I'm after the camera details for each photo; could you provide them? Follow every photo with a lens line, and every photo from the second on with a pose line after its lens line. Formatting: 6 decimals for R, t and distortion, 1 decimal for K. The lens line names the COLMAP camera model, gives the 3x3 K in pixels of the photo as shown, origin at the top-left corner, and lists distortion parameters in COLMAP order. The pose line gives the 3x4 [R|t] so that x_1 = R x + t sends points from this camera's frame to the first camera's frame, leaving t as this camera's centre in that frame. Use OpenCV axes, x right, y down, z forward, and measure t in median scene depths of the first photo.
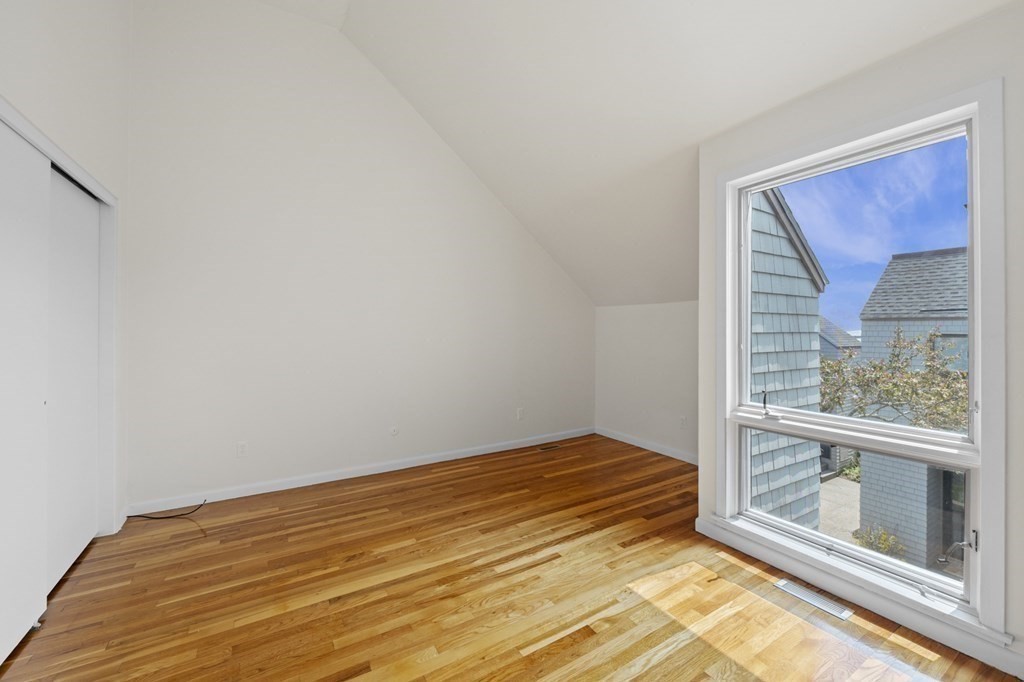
lens RADIAL K [[415.5, 0, 512.0], [0, 415.5, 341.0], [0, 0, 1]] dist [-0.002818, -0.000943]
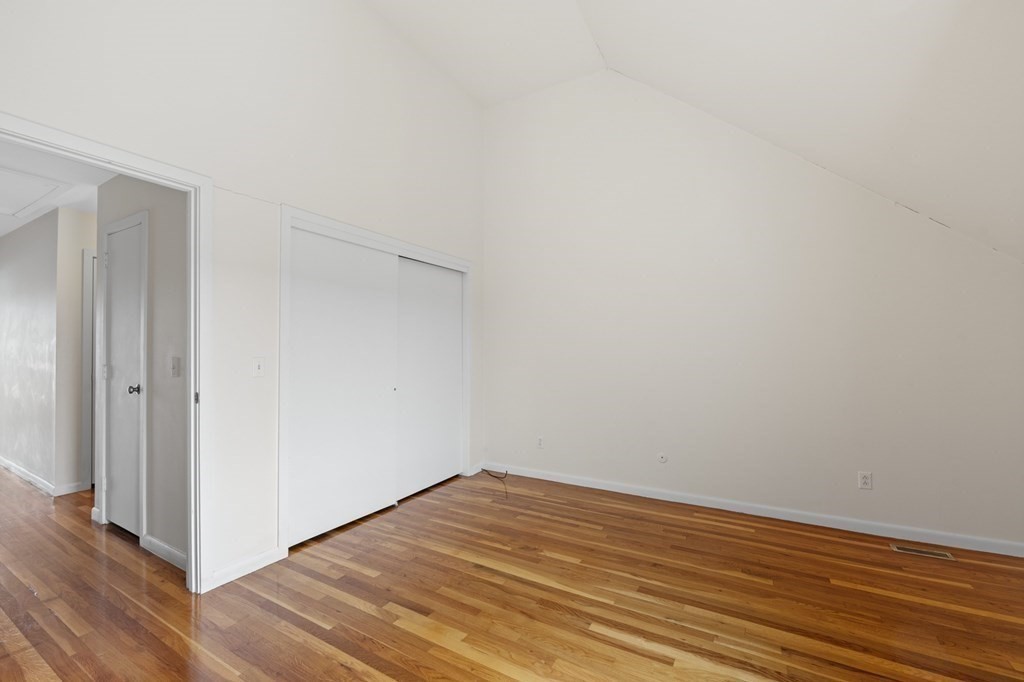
lens RADIAL K [[415.5, 0, 512.0], [0, 415.5, 341.0], [0, 0, 1]] dist [-0.002818, -0.000943]
pose [[0.488508, -0.016002, -0.872413, 0.526808], [-0.023777, 0.999216, -0.031642, -0.014309], [0.872236, 0.036201, 0.487744, 0.324990]]
